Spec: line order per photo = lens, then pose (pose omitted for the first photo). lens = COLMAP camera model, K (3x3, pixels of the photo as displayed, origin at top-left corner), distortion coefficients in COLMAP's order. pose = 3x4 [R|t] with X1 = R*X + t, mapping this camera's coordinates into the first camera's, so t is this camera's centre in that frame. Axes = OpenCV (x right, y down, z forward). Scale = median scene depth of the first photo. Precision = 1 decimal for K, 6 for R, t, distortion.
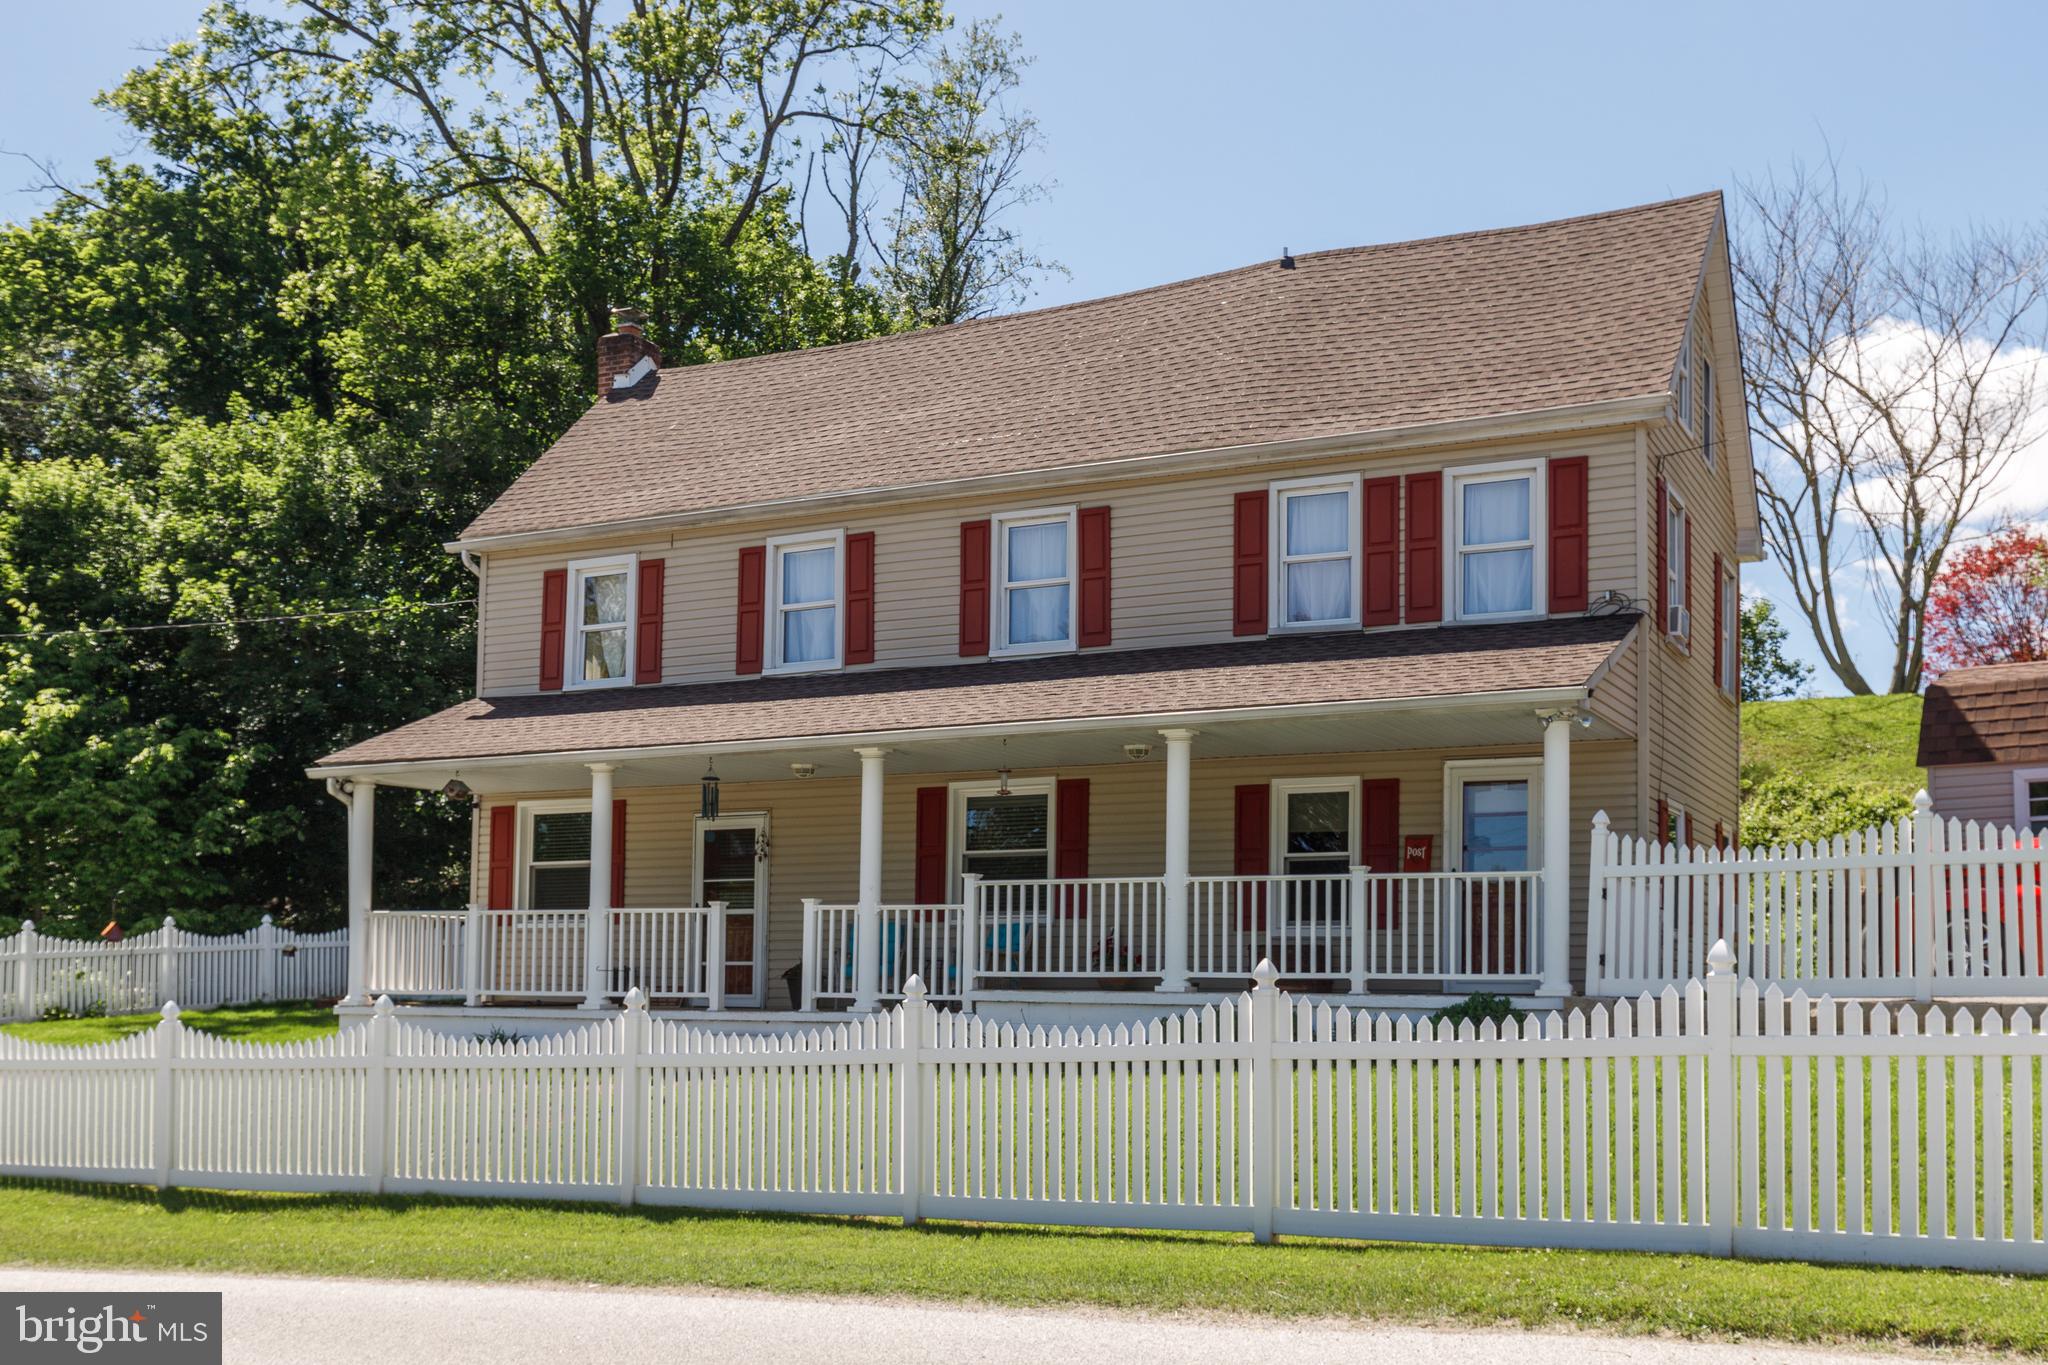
lens RADIAL K [[1981.8, 0, 1176.3], [0, 1981.8, 941.1], [0, 0, 1]] dist [-0.004285, 0.011380]
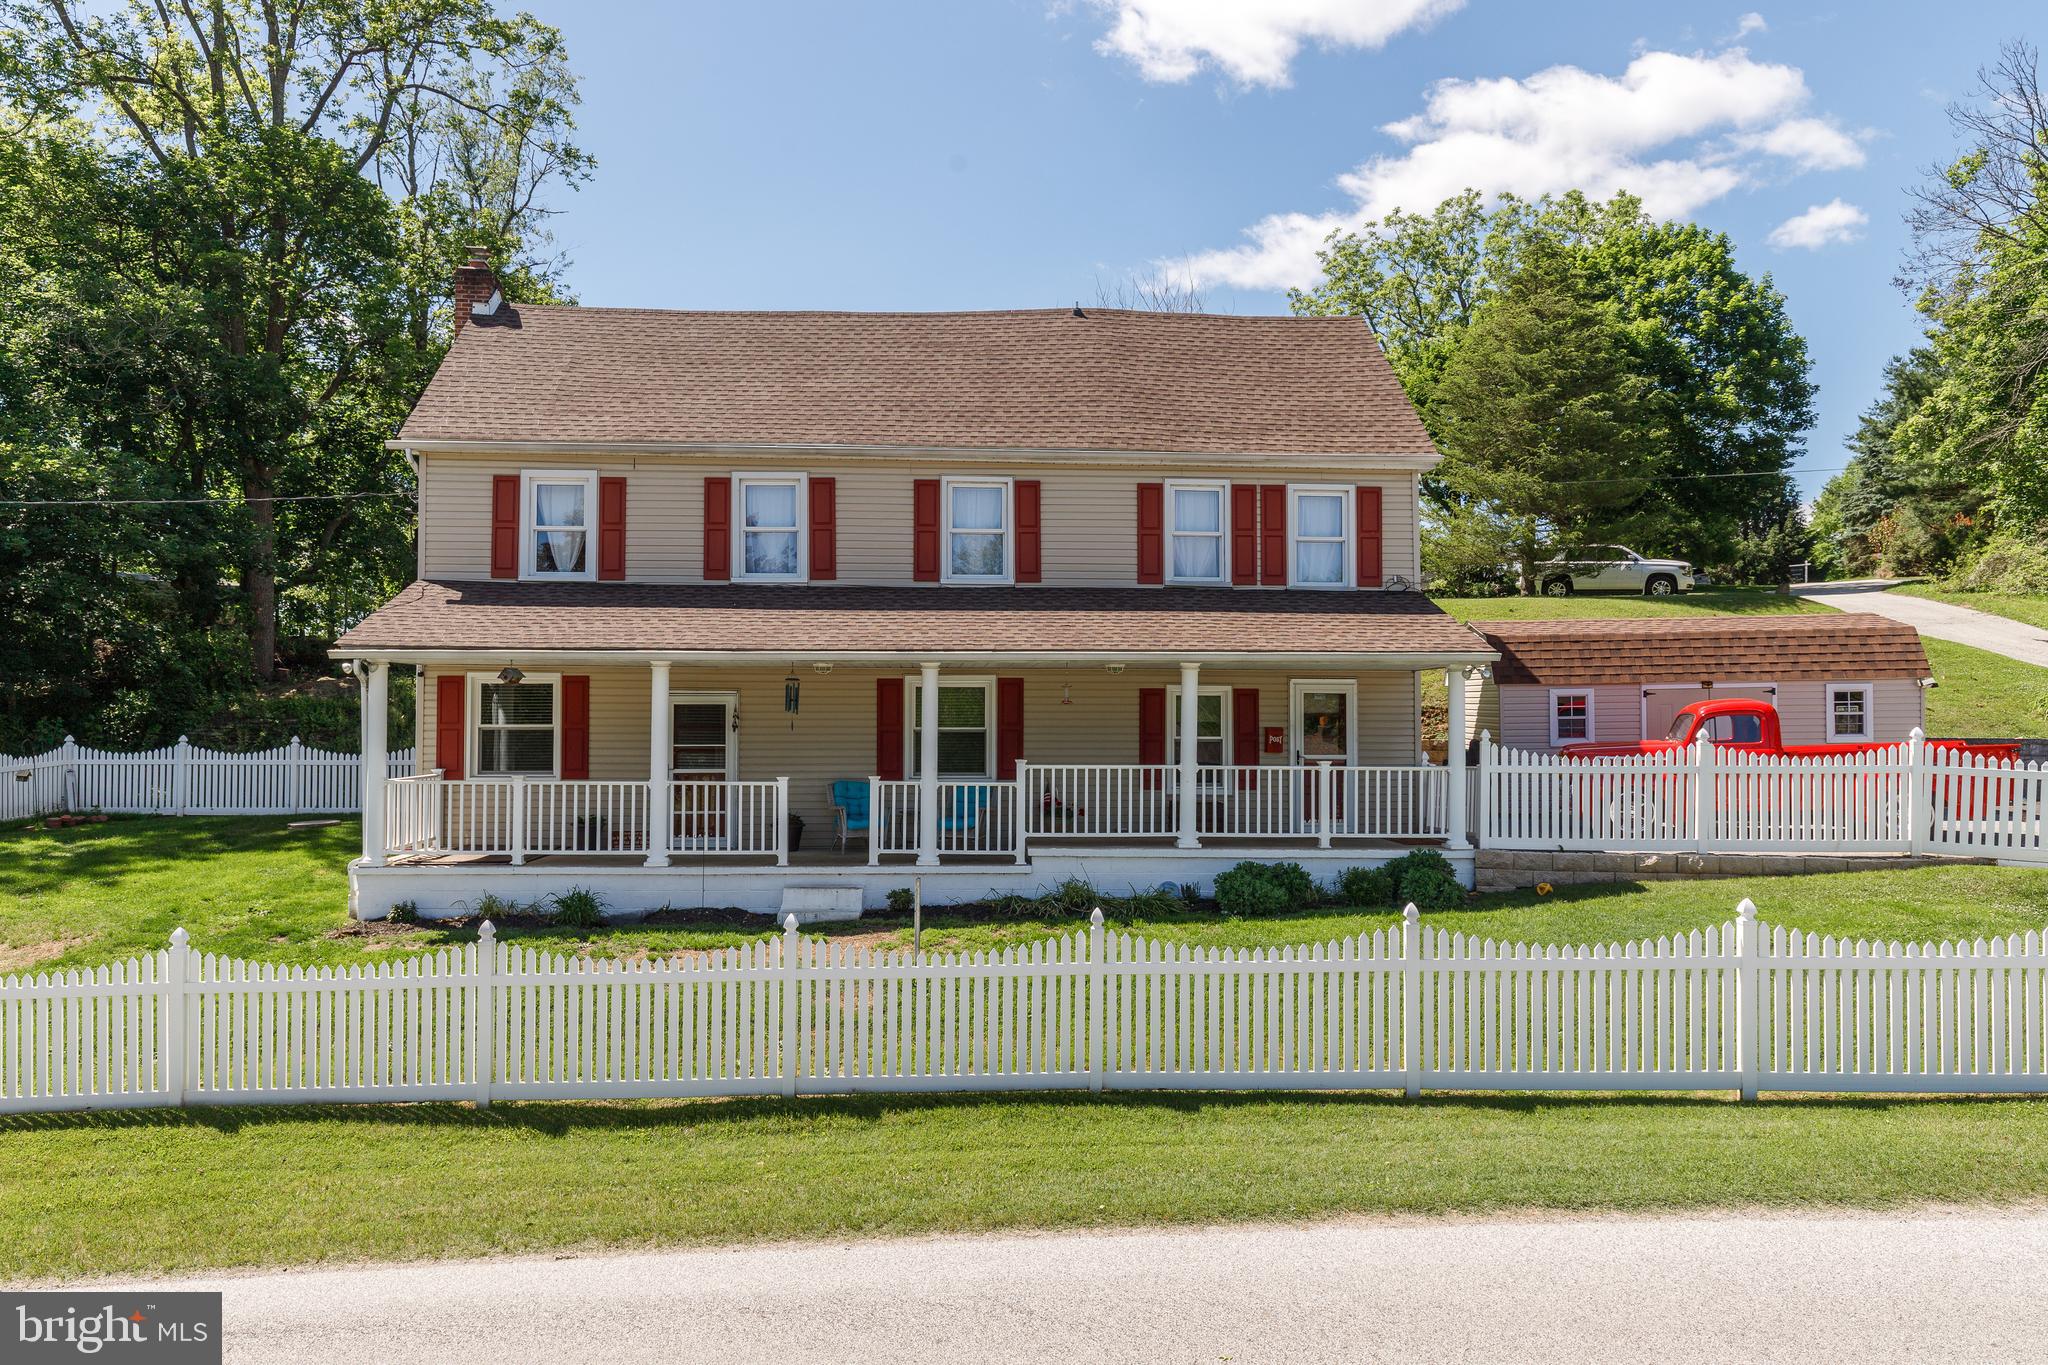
lens RADIAL K [[1225.9, 0, 1000.8], [0, 1225.9, 714.4], [0, 0, 1]] dist [0.004912, 0.002093]
pose [[0.882694, -0.000354, 0.469948, -0.456200], [-0.009936, 0.999762, 0.019416, -0.072854], [-0.469843, -0.021808, 0.882481, 0.253415]]
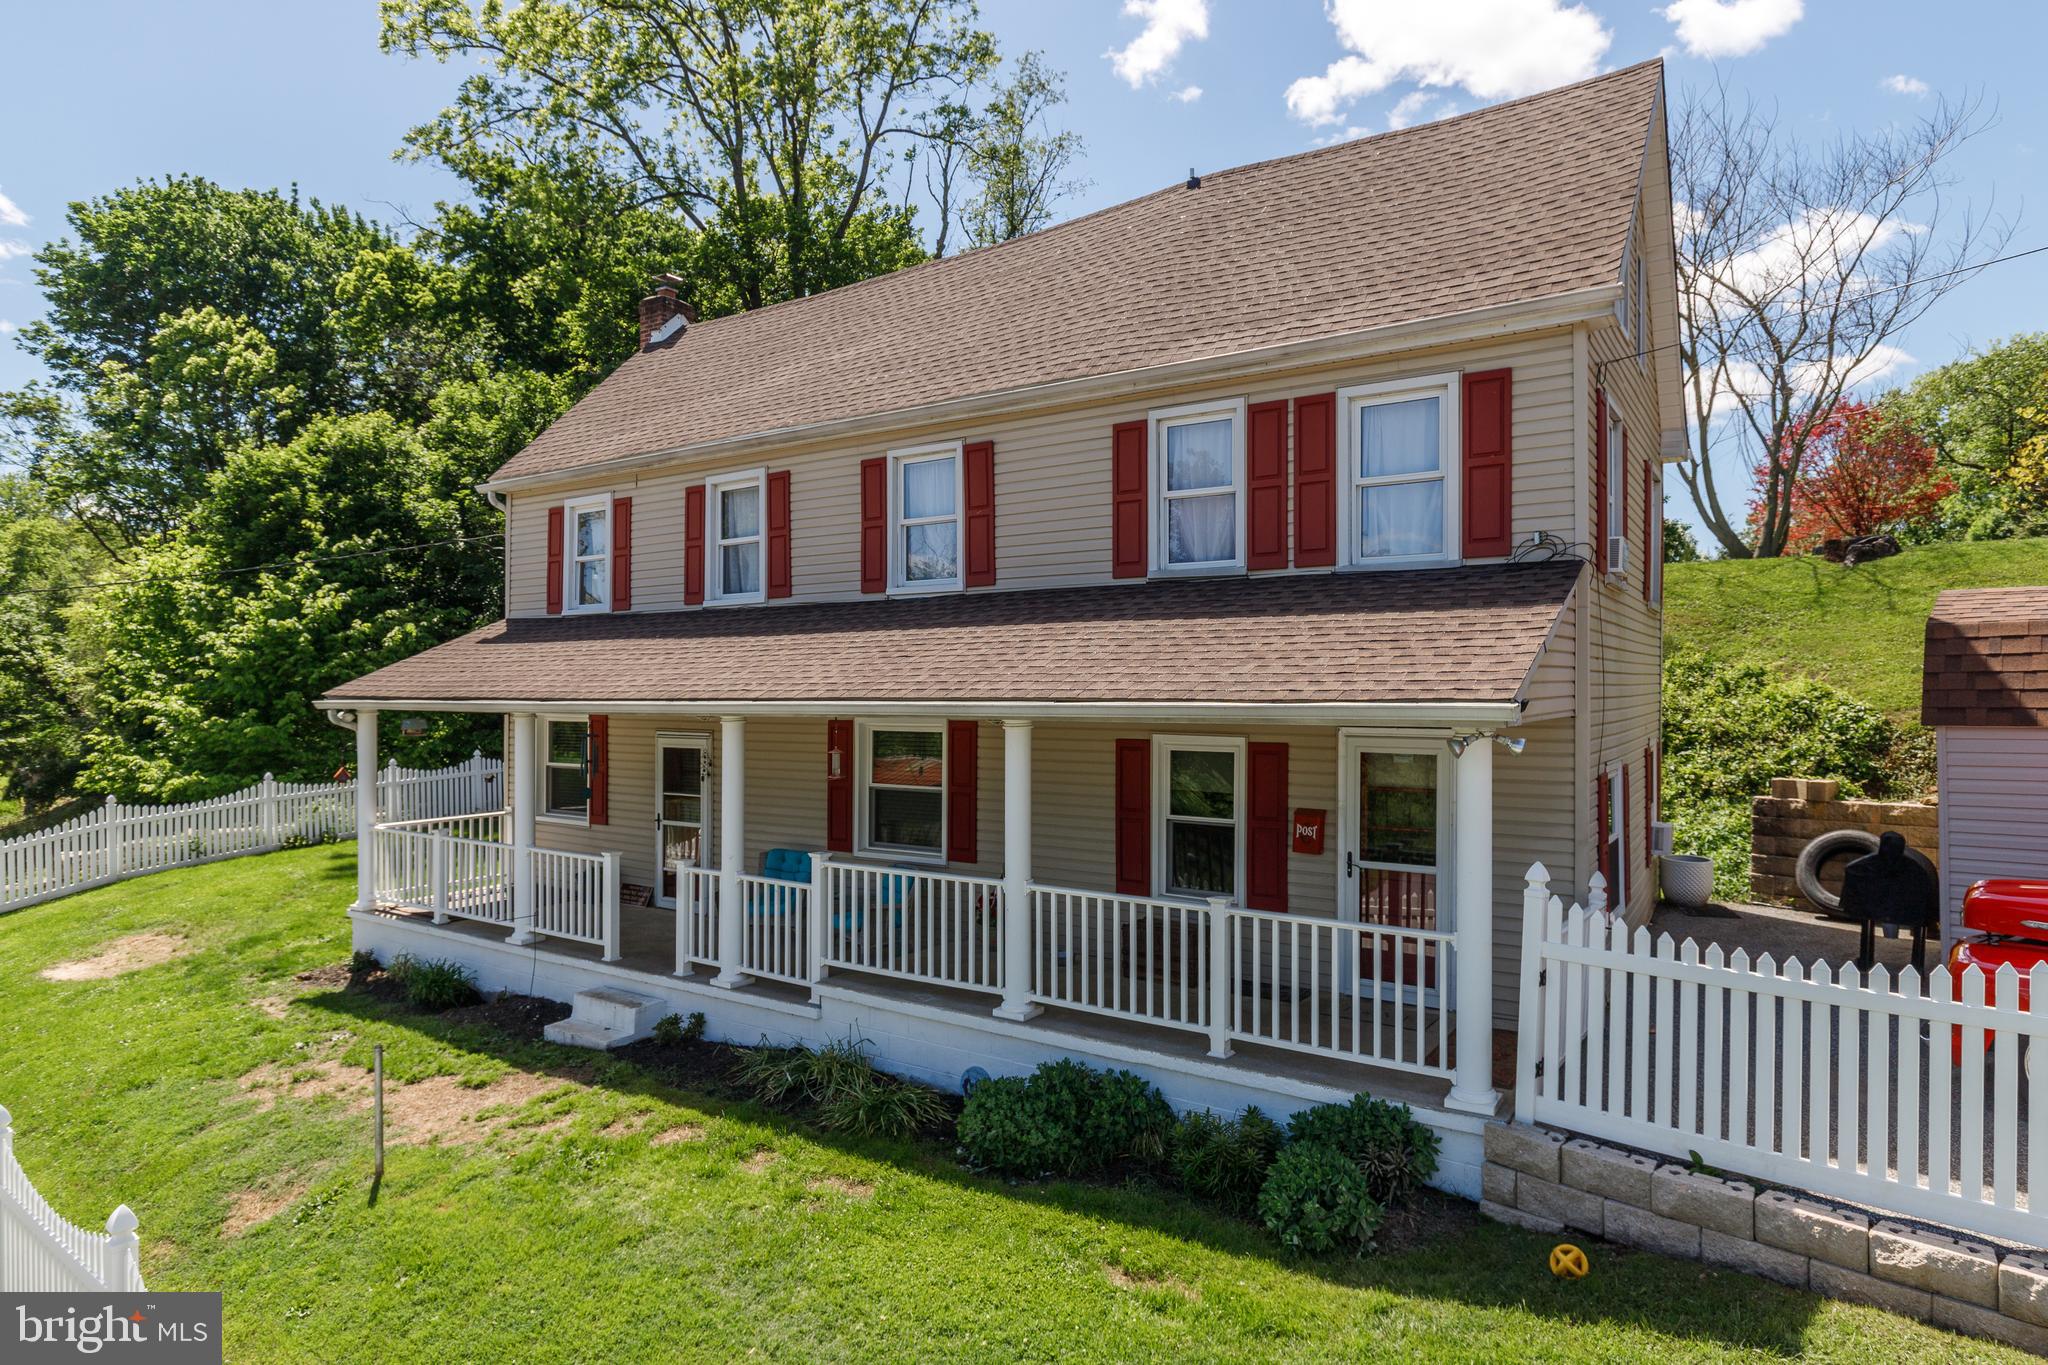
lens RADIAL K [[1155.2, 0, 1072.3], [0, 1155.2, 700.2], [0, 0, 1]] dist [-0.003540, 0.002898]
pose [[0.990278, -0.007771, -0.138888, 0.081887], [0.013238, 0.999171, 0.038488, -0.113215], [0.138473, -0.039952, 0.989560, 0.438249]]
